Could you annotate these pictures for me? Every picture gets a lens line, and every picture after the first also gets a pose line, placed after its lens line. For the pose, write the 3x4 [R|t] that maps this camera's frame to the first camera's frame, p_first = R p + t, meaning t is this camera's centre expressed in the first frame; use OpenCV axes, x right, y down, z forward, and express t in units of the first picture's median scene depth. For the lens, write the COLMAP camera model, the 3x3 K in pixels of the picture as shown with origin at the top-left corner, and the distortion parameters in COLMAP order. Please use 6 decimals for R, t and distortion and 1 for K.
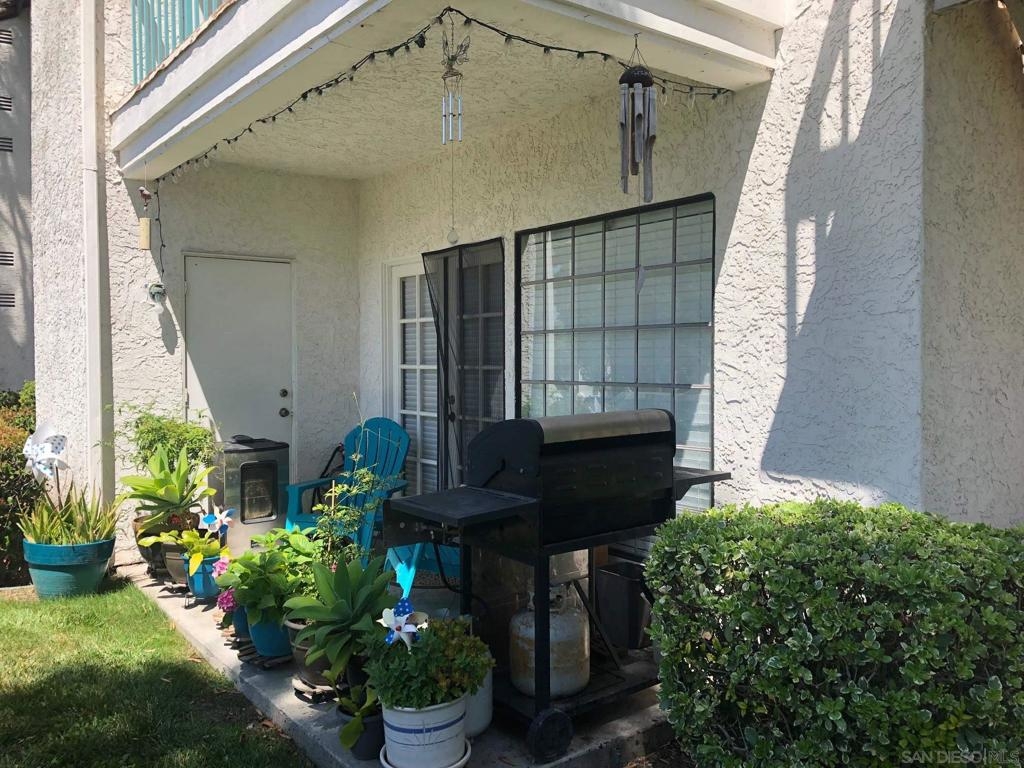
lens RADIAL K [[829.6, 0, 513.6], [0, 829.6, 384.0], [0, 0, 1]] dist [-0.009925, -0.002378]
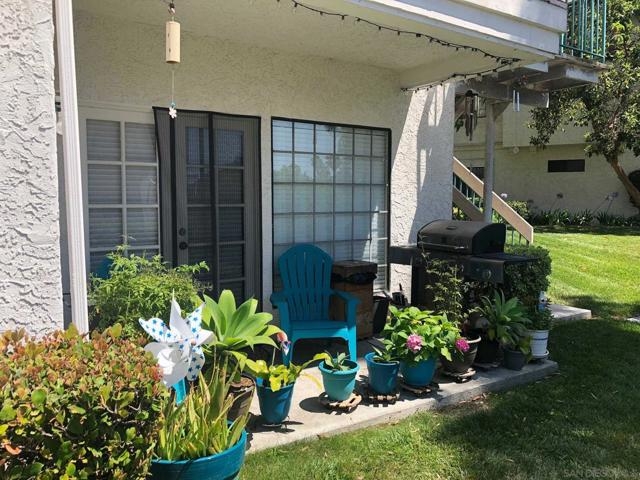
lens RADIAL K [[518.5, 0, 321.2], [0, 518.5, 240.3], [0, 0, 1]] dist [-0.009925, -0.002378]
pose [[0.073183, -0.076731, 0.994362, -1.347640], [0.023602, 0.996890, 0.075189, -0.033262], [-0.997039, 0.017967, 0.074766, 1.172068]]
